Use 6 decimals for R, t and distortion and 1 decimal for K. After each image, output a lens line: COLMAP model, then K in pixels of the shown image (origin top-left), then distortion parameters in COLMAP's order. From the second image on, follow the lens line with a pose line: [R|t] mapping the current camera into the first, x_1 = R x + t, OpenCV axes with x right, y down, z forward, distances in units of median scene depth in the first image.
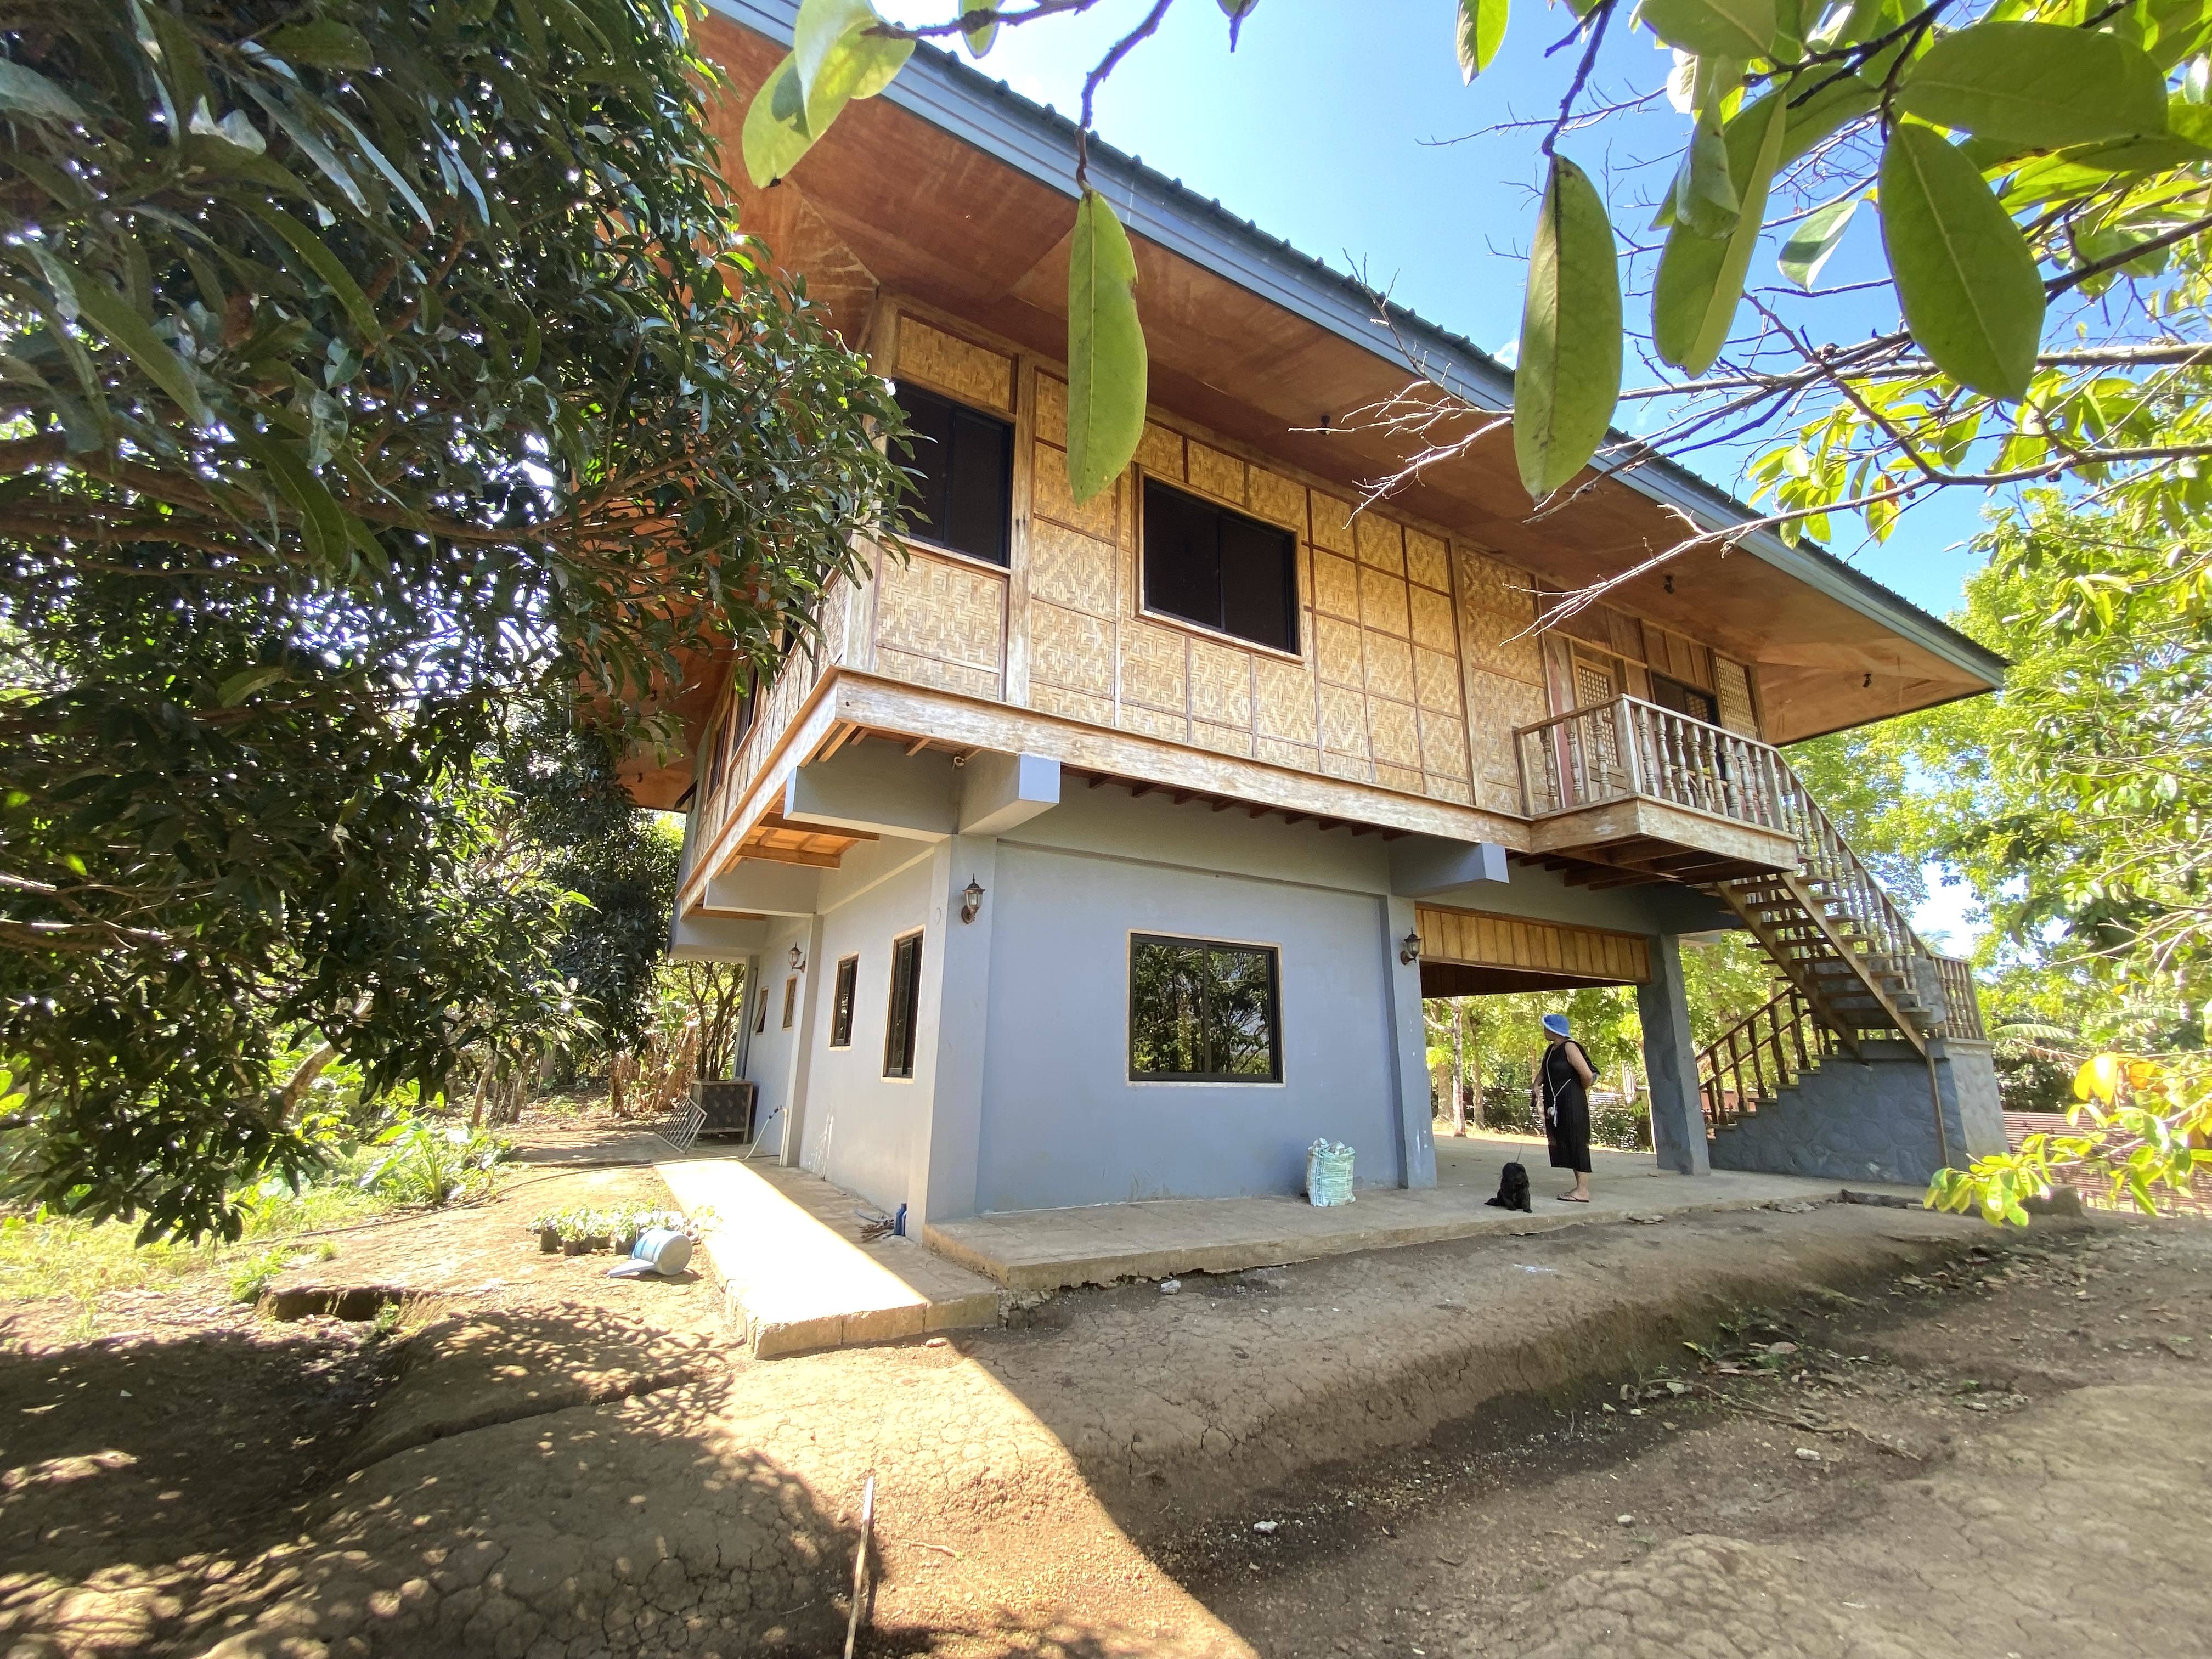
lens RADIAL K [[886.9, 0, 1101.5], [0, 886.9, 822.9], [0, 0, 1]] dist [0.001278, -0.012176]
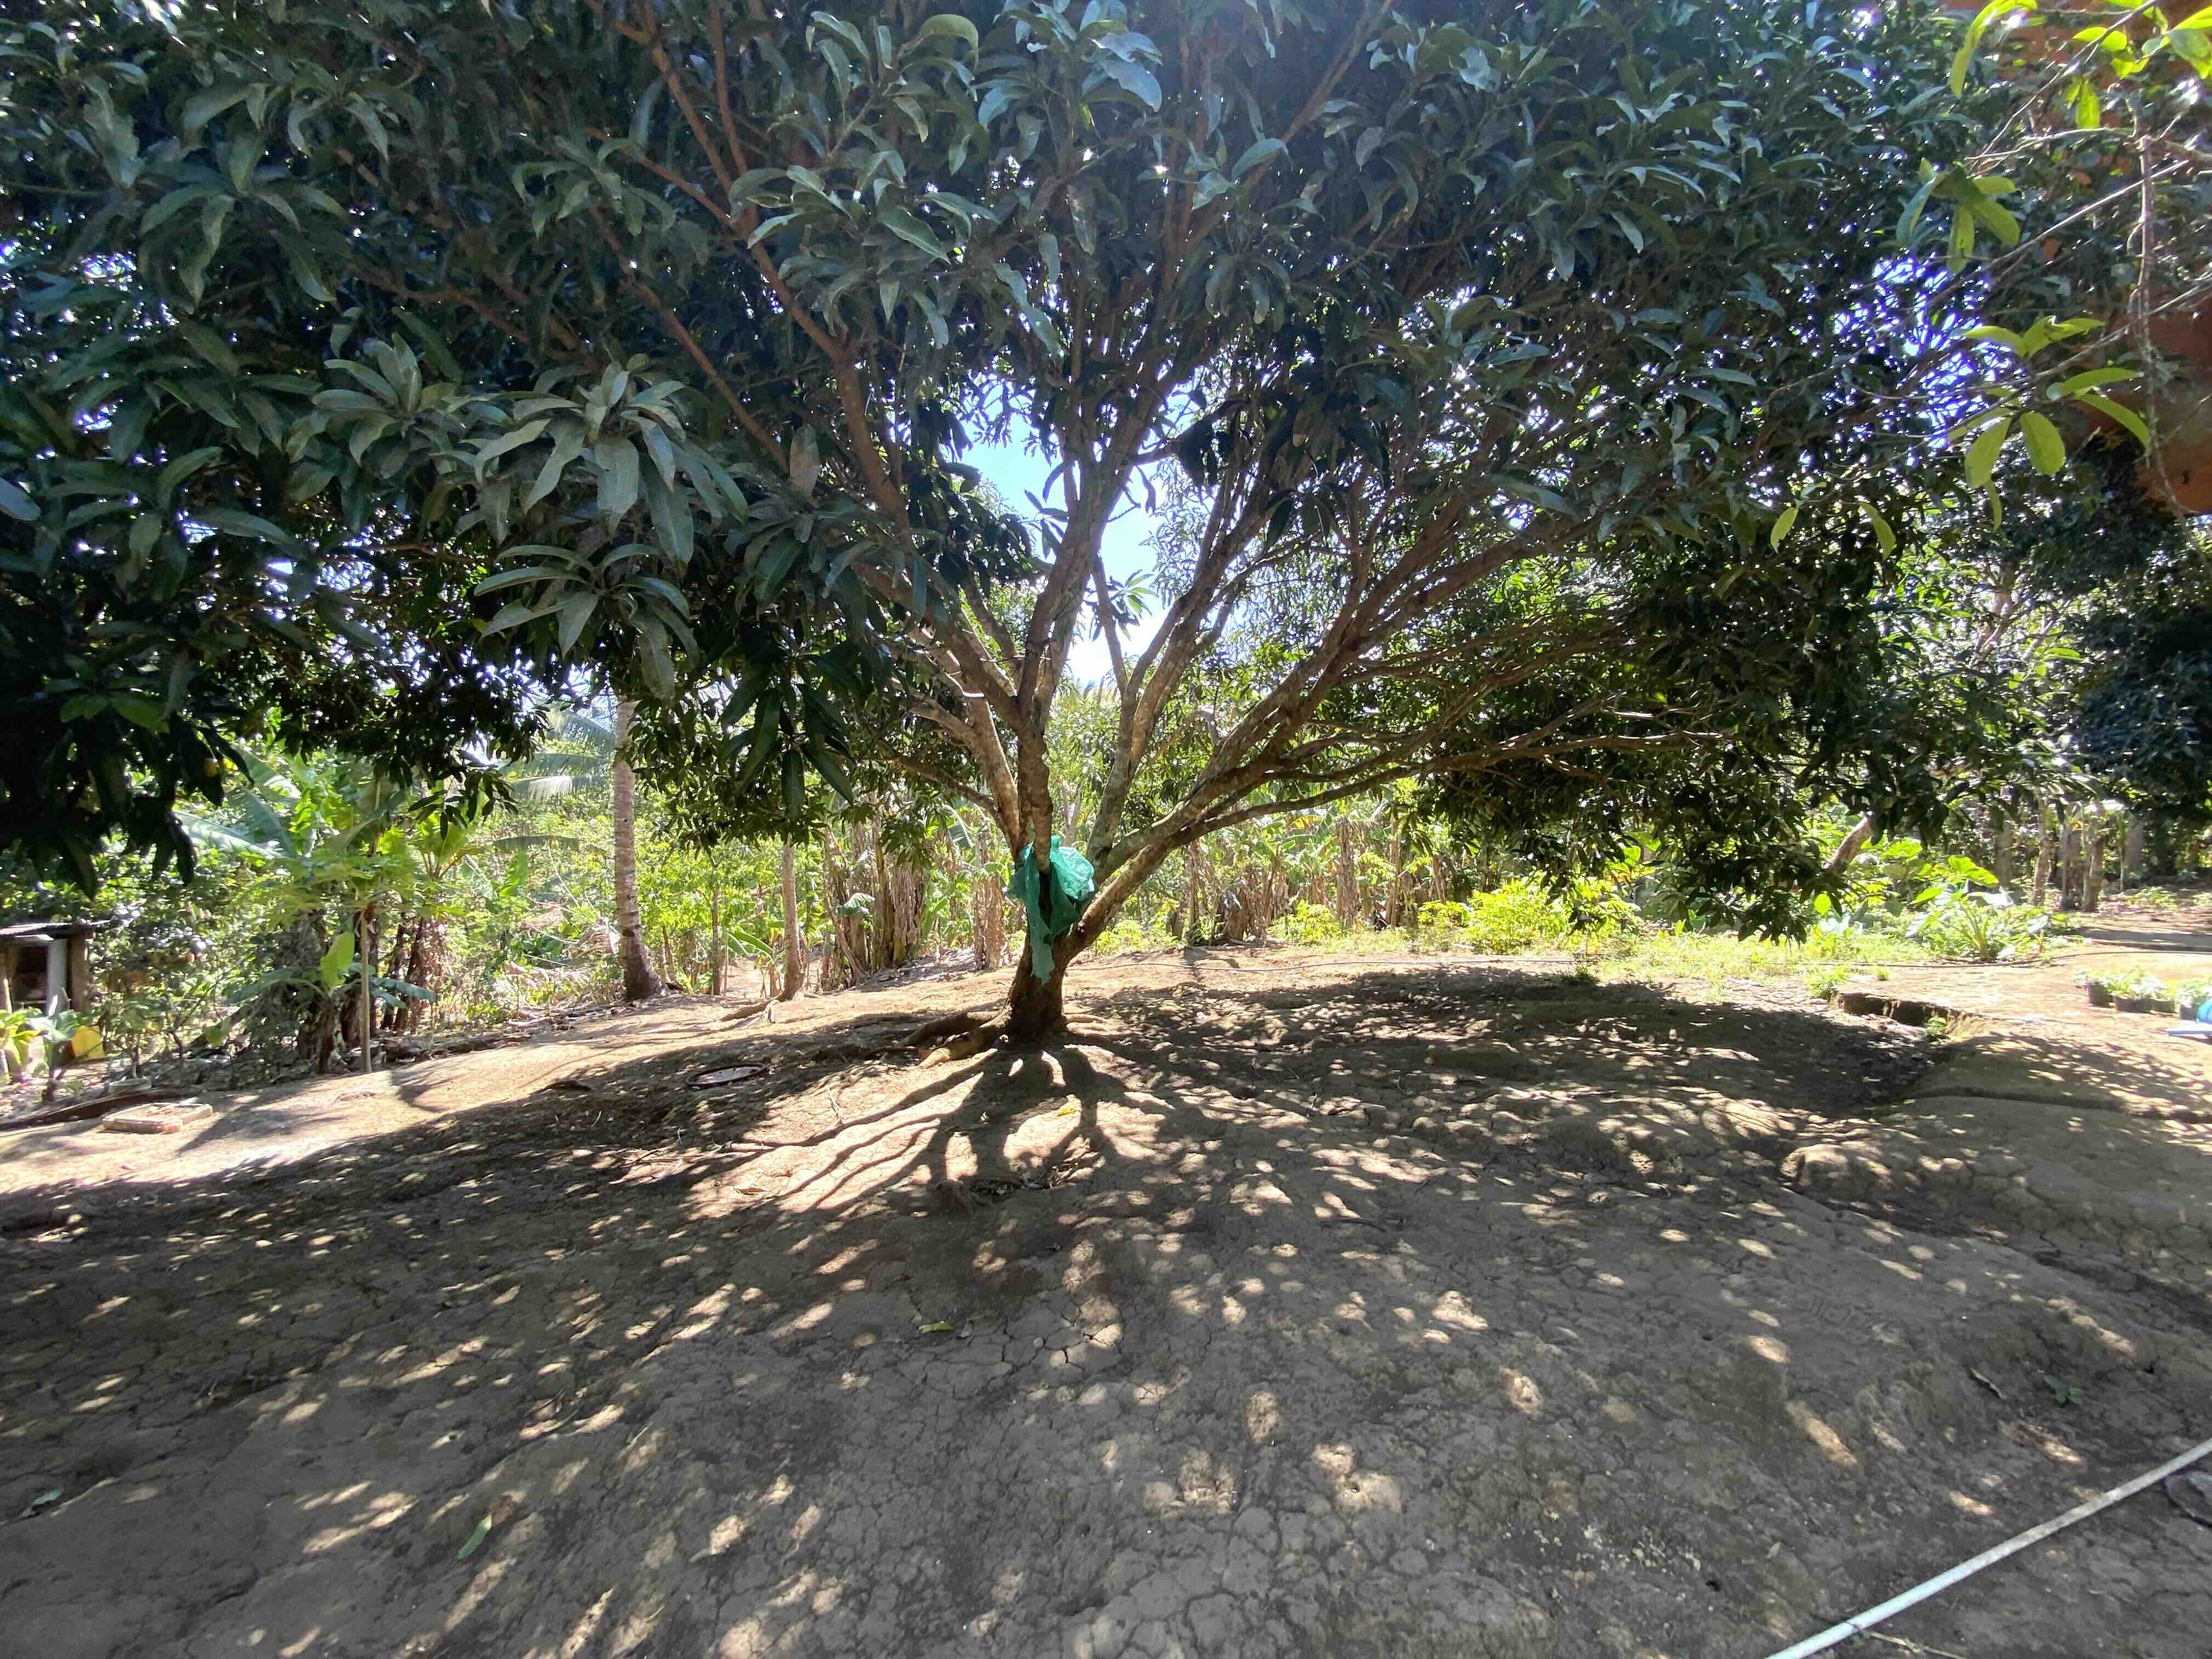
lens RADIAL K [[886.9, 0, 1101.5], [0, 886.9, 822.9], [0, 0, 1]] dist [0.001278, -0.012176]
pose [[0.145085, -0.004977, -0.989407, 0.223598], [0.235304, 0.971471, 0.029618, -0.014685], [0.961032, -0.237108, 0.142117, -0.215892]]
